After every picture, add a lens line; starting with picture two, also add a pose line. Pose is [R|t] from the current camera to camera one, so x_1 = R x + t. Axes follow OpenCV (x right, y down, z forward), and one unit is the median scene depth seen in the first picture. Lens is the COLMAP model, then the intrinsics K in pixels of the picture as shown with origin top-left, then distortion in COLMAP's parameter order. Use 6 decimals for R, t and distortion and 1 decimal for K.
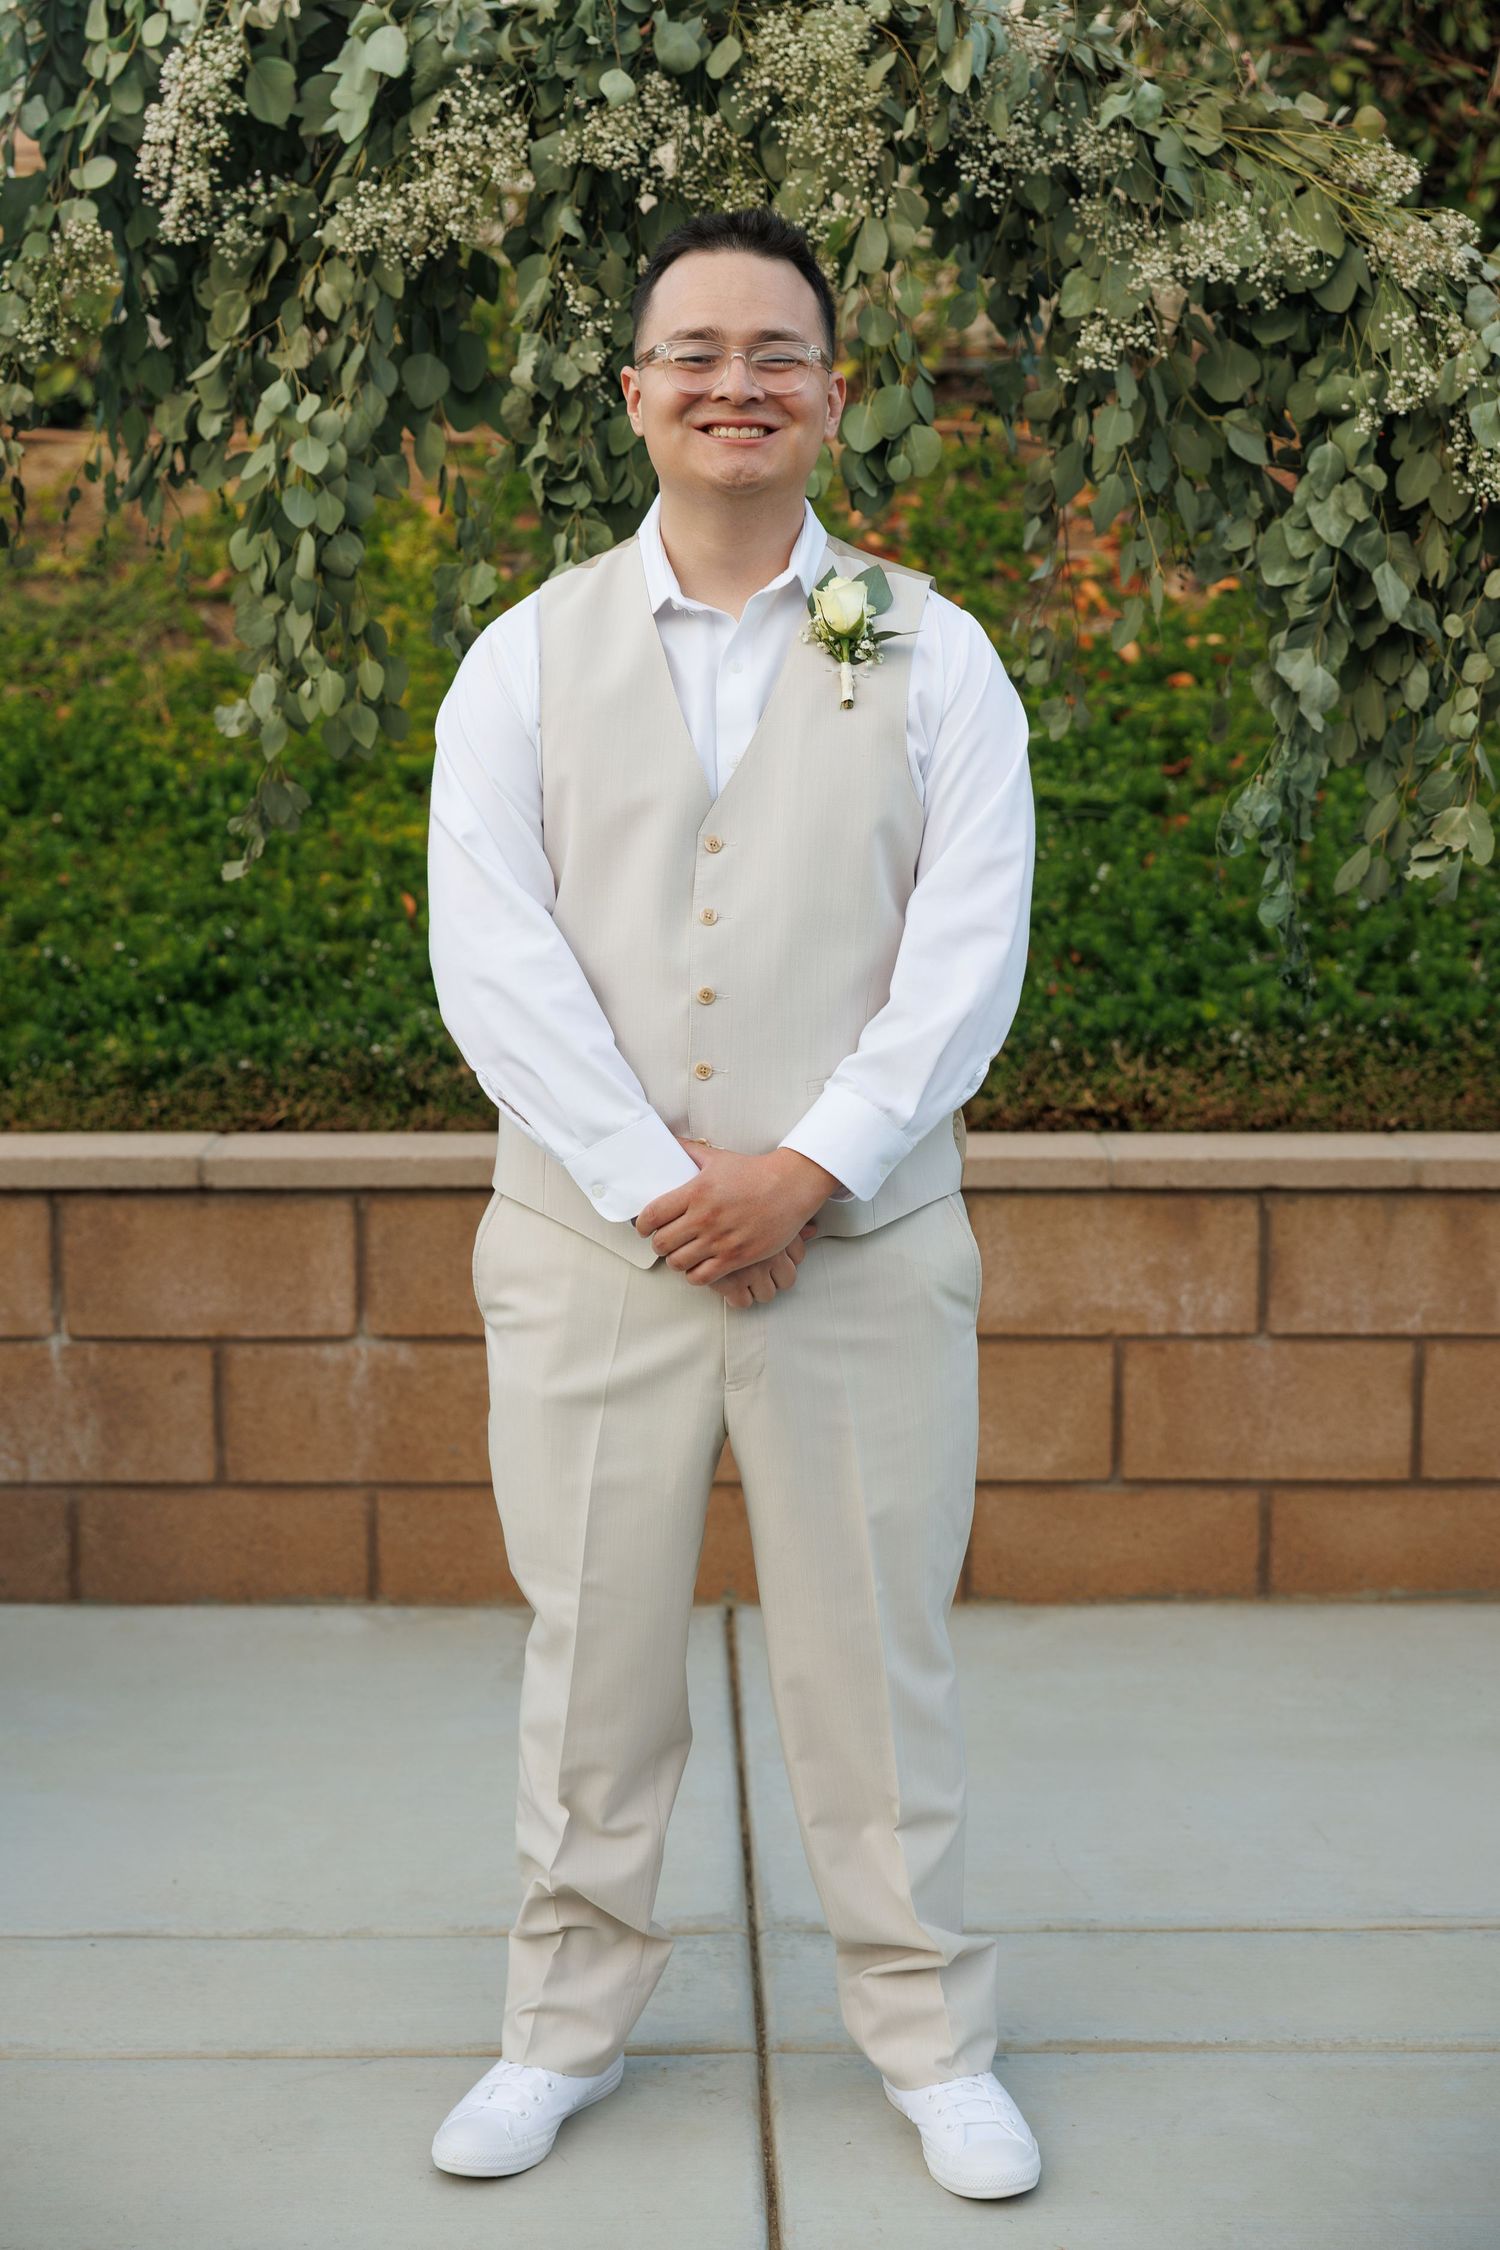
lens RADIAL K [[3314.1, 0, 723.8], [0, 3314.1, 1050.7], [0, 0, 1]] dist [0.016270, 0.134274]
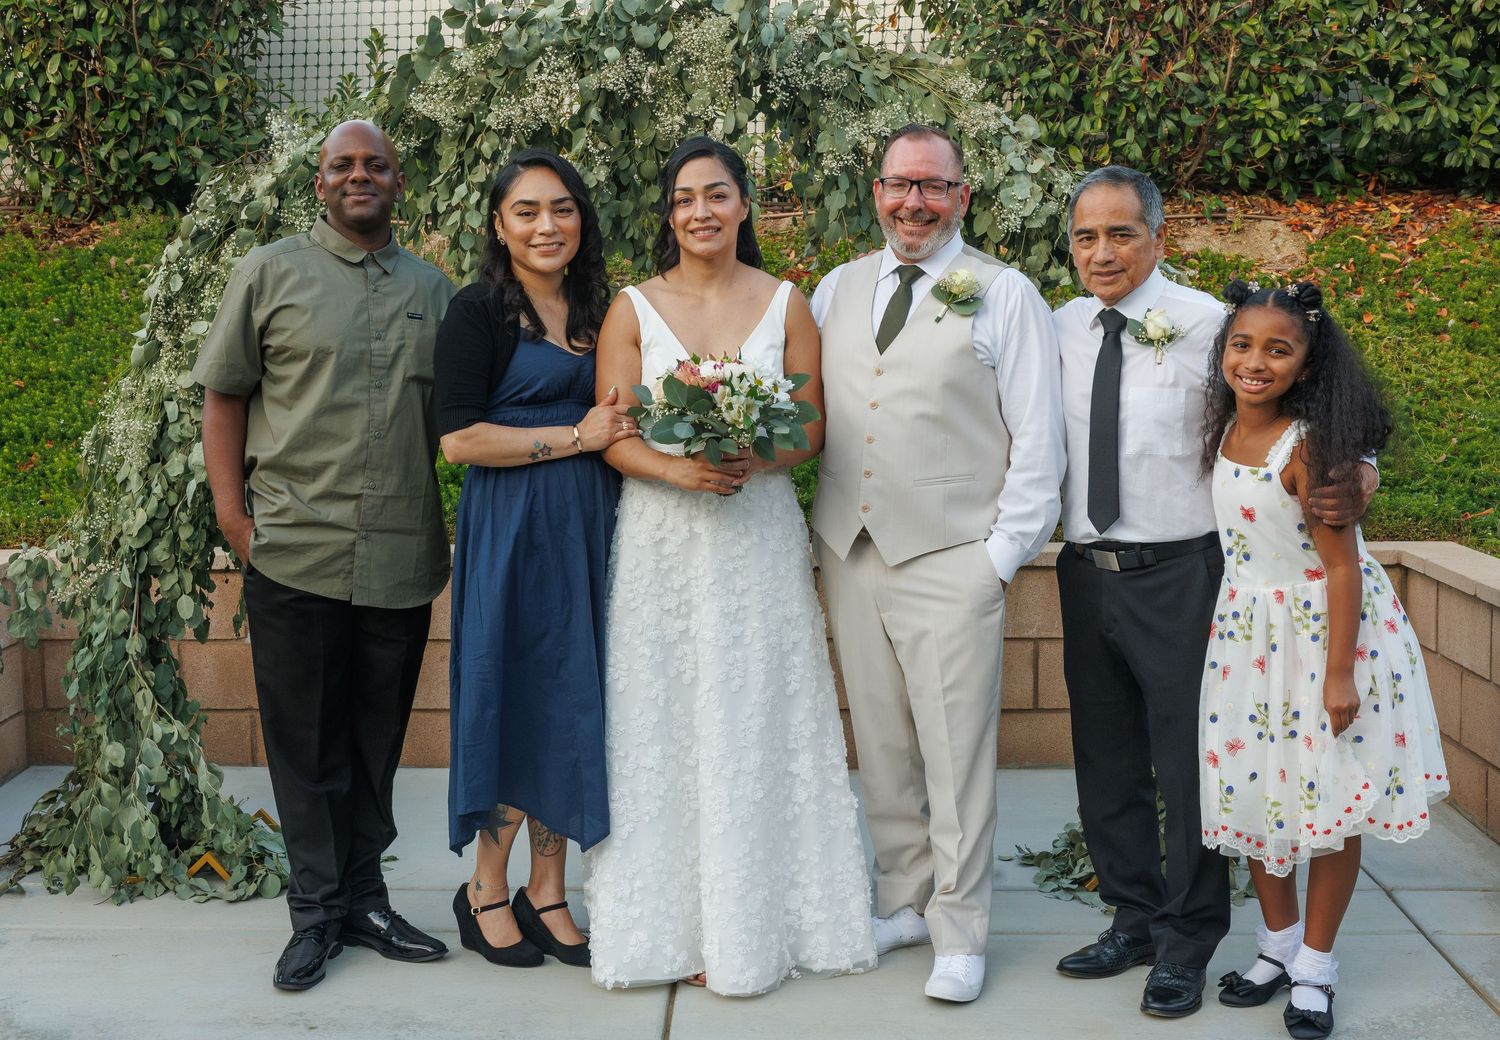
lens RADIAL K [[1823.4, 0, 697.0], [0, 1823.4, 477.3], [0, 0, 1]] dist [0.012914, 0.001847]
pose [[0.998296, -0.005746, -0.058063, 0.064497], [0.002941, 0.998829, -0.048294, 0.039497], [0.058272, 0.048041, 0.997144, -0.152384]]
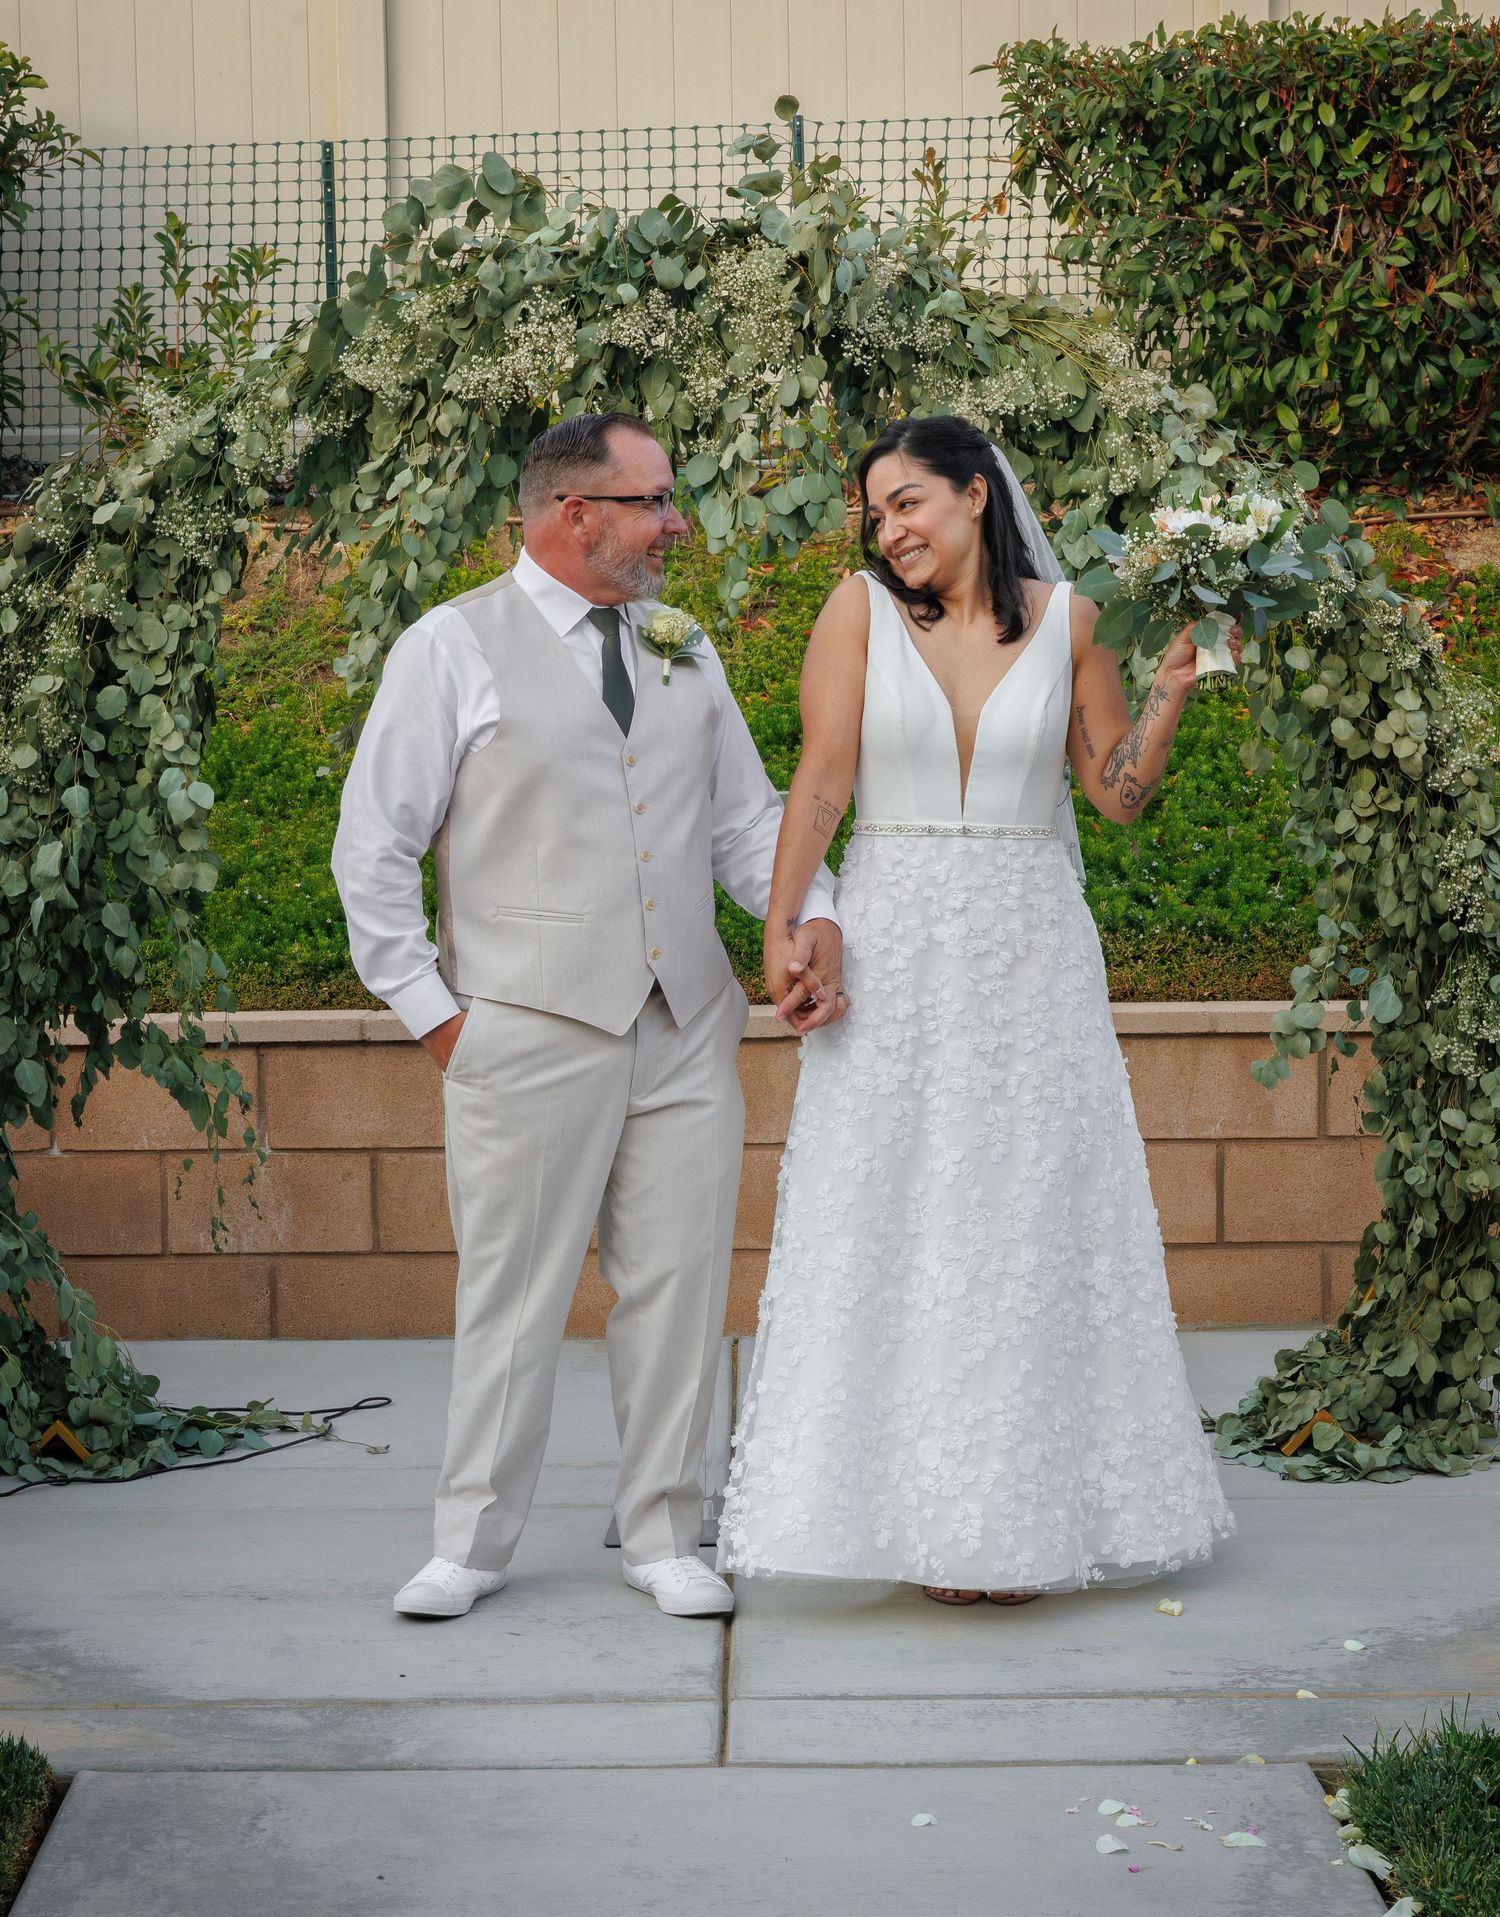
lens RADIAL K [[3397.2, 0, 758.7], [0, 3397.2, 1011.5], [0, 0, 1]] dist [0.020899, 0.069050]
pose [[0.999759, -0.010708, -0.019154, 0.040707], [0.009937, 0.999154, -0.039902, 0.086461], [0.019565, 0.039703, 0.999020, -0.451081]]
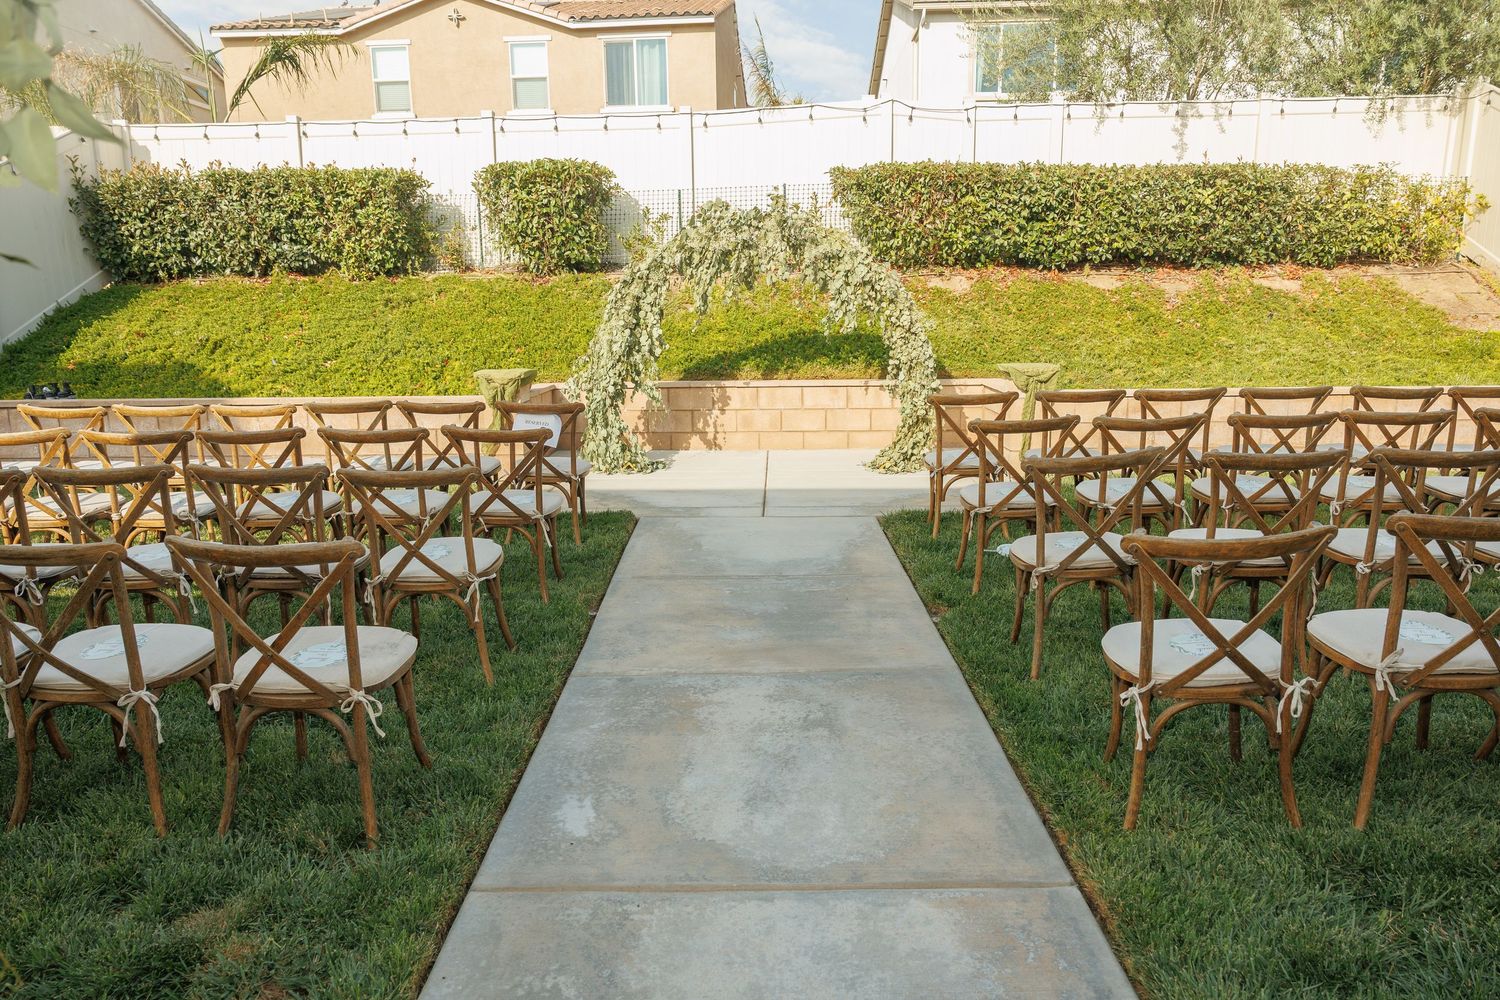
lens RADIAL K [[829.4, 0, 759.7], [0, 829.4, 470.8], [0, 0, 1]] dist [-0.001677, -0.000333]
pose [[0.999132, -0.002884, -0.041546, 0.054490], [0.004832, 0.998890, 0.046862, 0.131444], [0.041365, -0.047022, 0.998037, -0.683415]]
